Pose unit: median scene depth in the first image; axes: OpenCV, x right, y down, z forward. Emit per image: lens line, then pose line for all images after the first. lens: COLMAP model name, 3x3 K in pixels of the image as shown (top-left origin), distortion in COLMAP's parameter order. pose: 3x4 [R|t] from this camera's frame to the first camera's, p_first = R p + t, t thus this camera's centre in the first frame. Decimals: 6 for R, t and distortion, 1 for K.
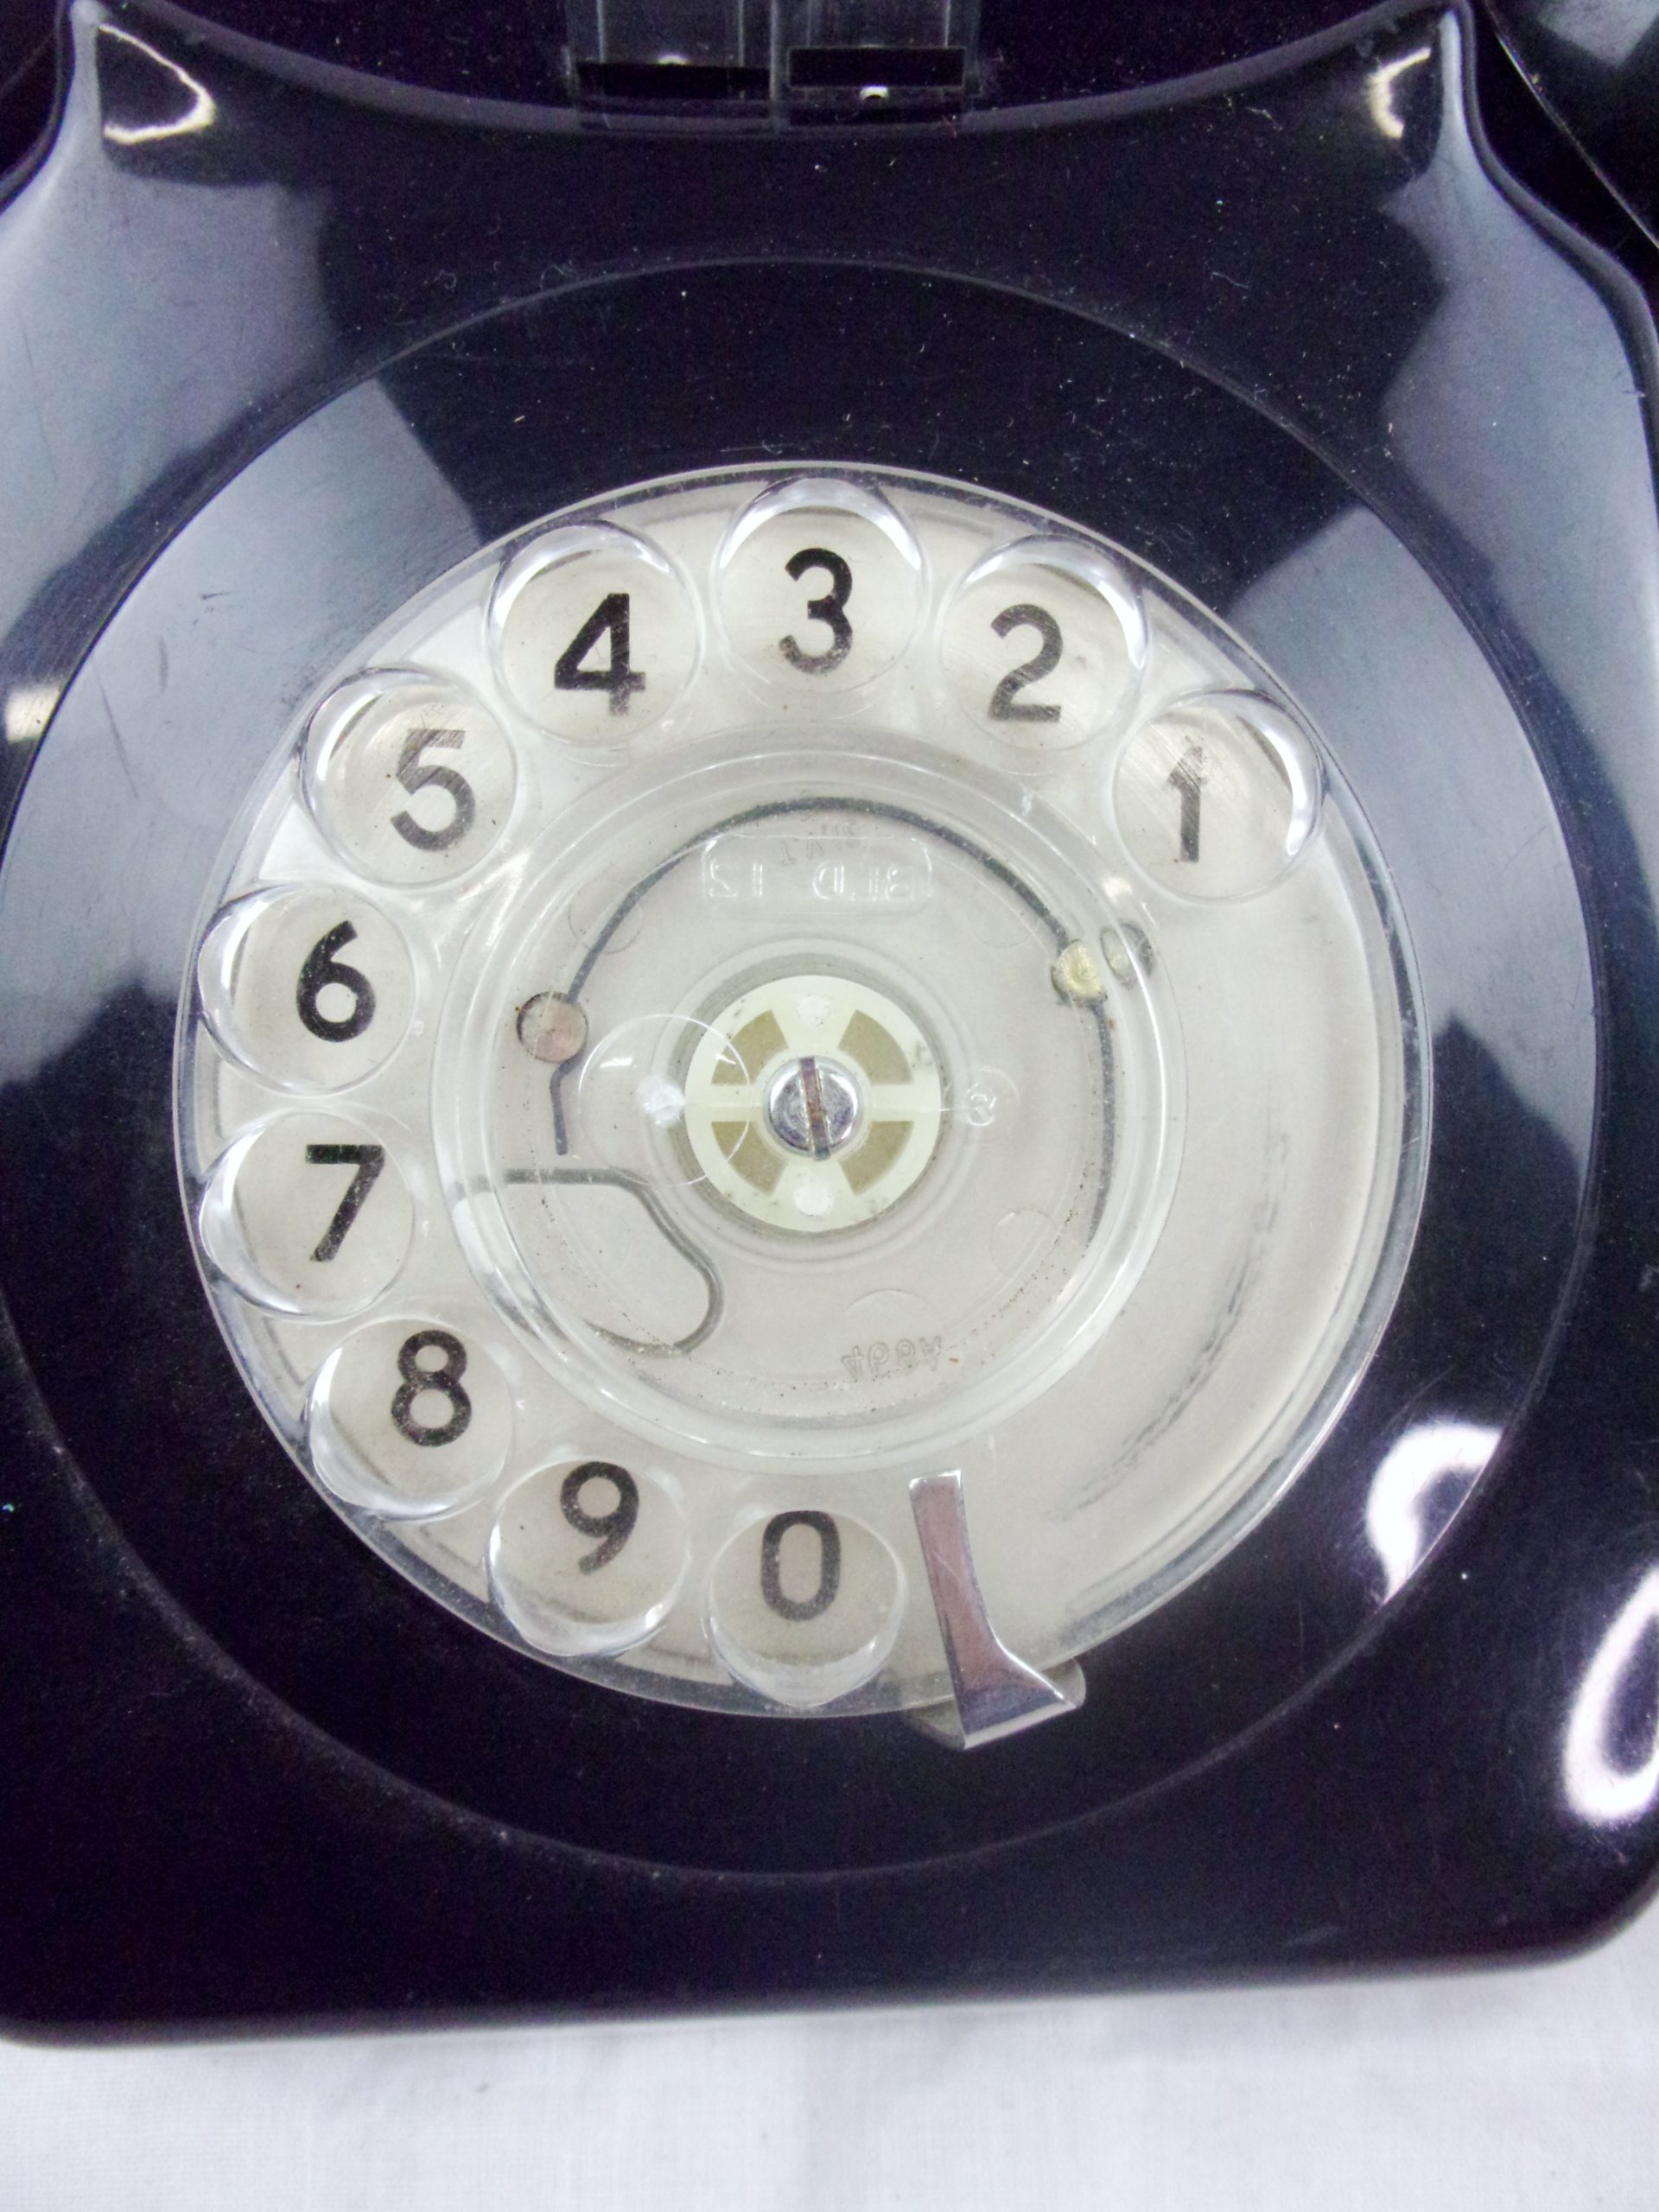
lens RADIAL K [[1803.6, 0, 840.4], [0, 1803.6, 1091.6], [0, 0, 1]] dist [-0.006696, -0.032209]
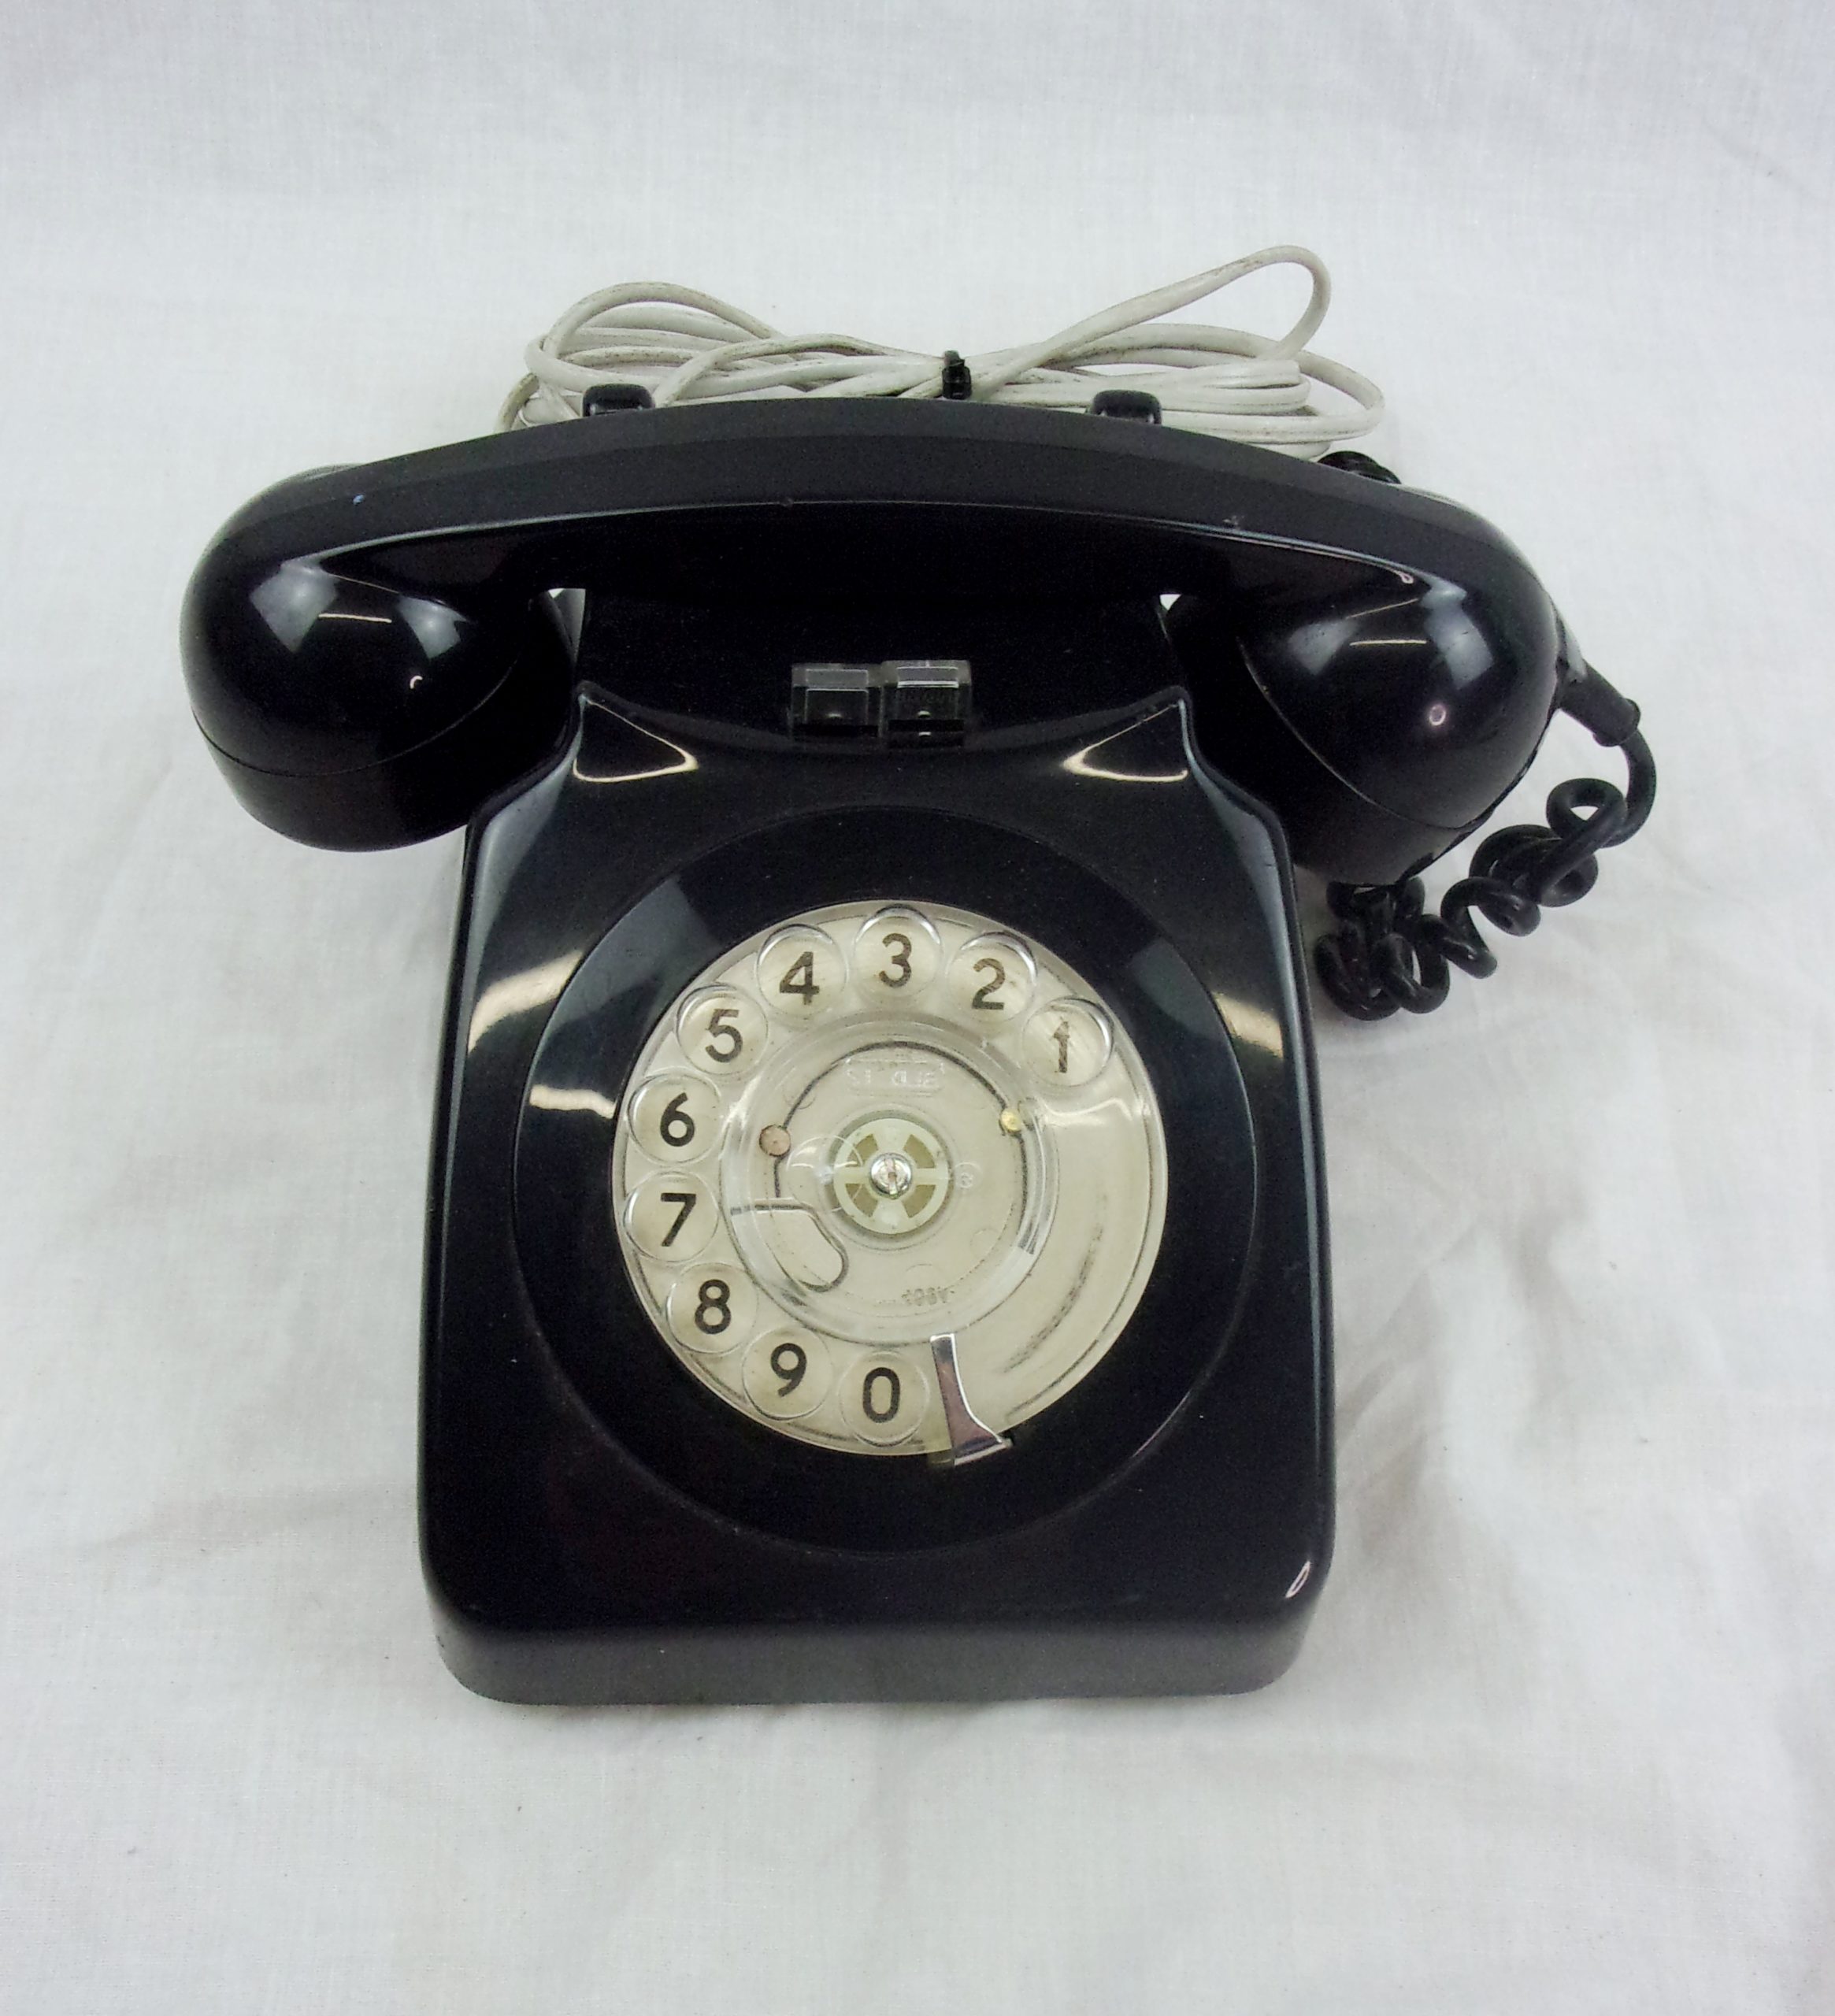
lens RADIAL K [[1881.4, 0, 917.2], [0, 1881.4, 1007.8], [0, 0, 1]] dist [0.004515, 0.000000]
pose [[0.999910, 0.013437, 0.000362, 0.013780], [-0.013096, 0.979898, -0.199067, 0.263946], [-0.003030, 0.199044, 0.979986, -1.315030]]
